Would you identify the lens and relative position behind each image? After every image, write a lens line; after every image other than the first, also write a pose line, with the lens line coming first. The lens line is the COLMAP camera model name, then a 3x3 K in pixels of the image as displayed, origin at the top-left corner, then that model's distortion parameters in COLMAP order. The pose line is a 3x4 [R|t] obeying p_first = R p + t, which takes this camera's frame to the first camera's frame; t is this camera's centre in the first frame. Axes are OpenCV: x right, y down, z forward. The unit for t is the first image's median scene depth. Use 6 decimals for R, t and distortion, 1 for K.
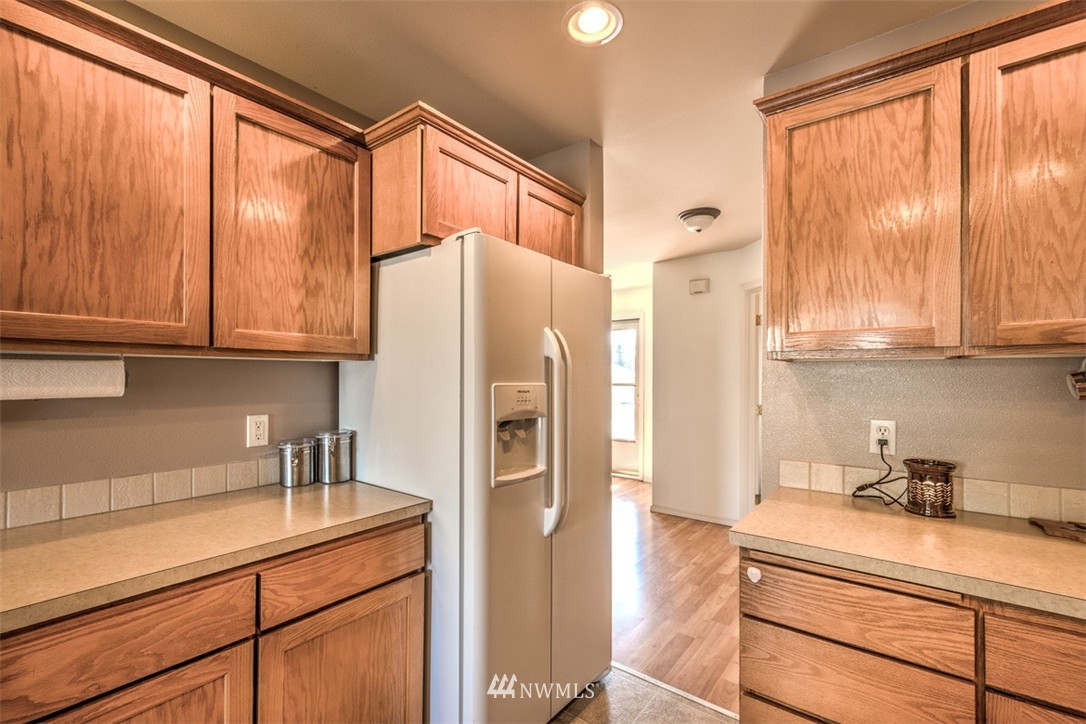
lens RADIAL K [[473.7, 0, 535.2], [0, 473.7, 375.3], [0, 0, 1]] dist [0.007999, -0.000614]
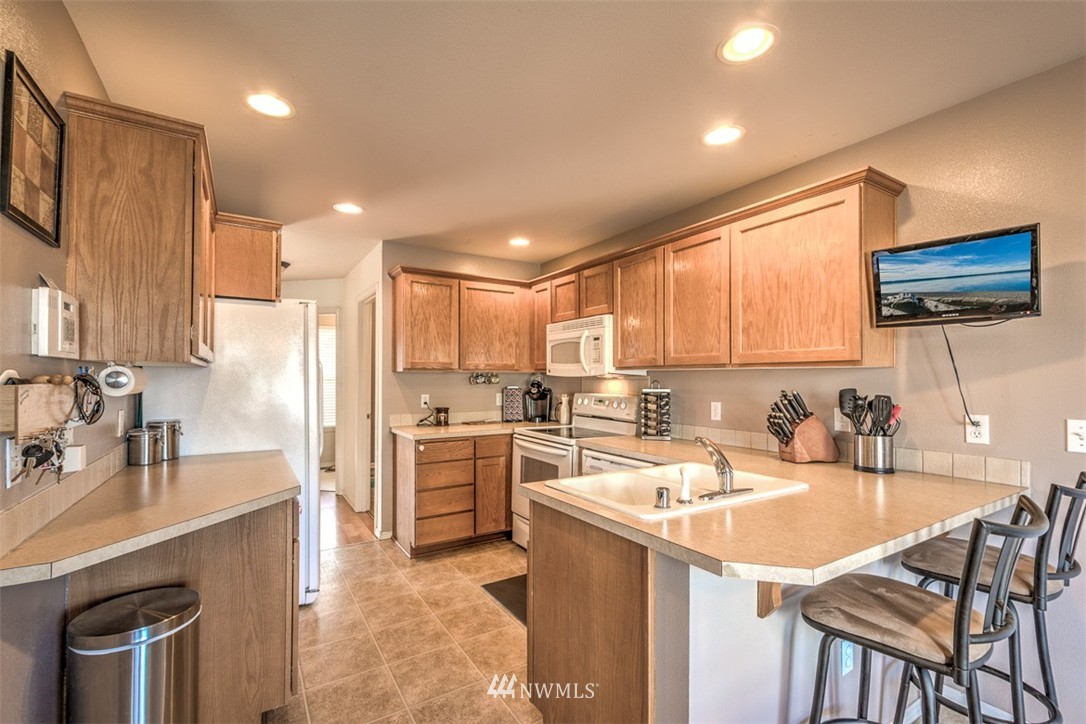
lens RADIAL K [[473.7, 0, 542.4], [0, 473.7, 367.7], [0, 0, 1]] dist [0.007999, -0.000614]
pose [[0.329982, 0.019546, 0.943785, -1.681365], [-0.005586, 0.999809, -0.018753, -0.010458], [-0.943971, 0.000916, 0.330028, -0.519054]]
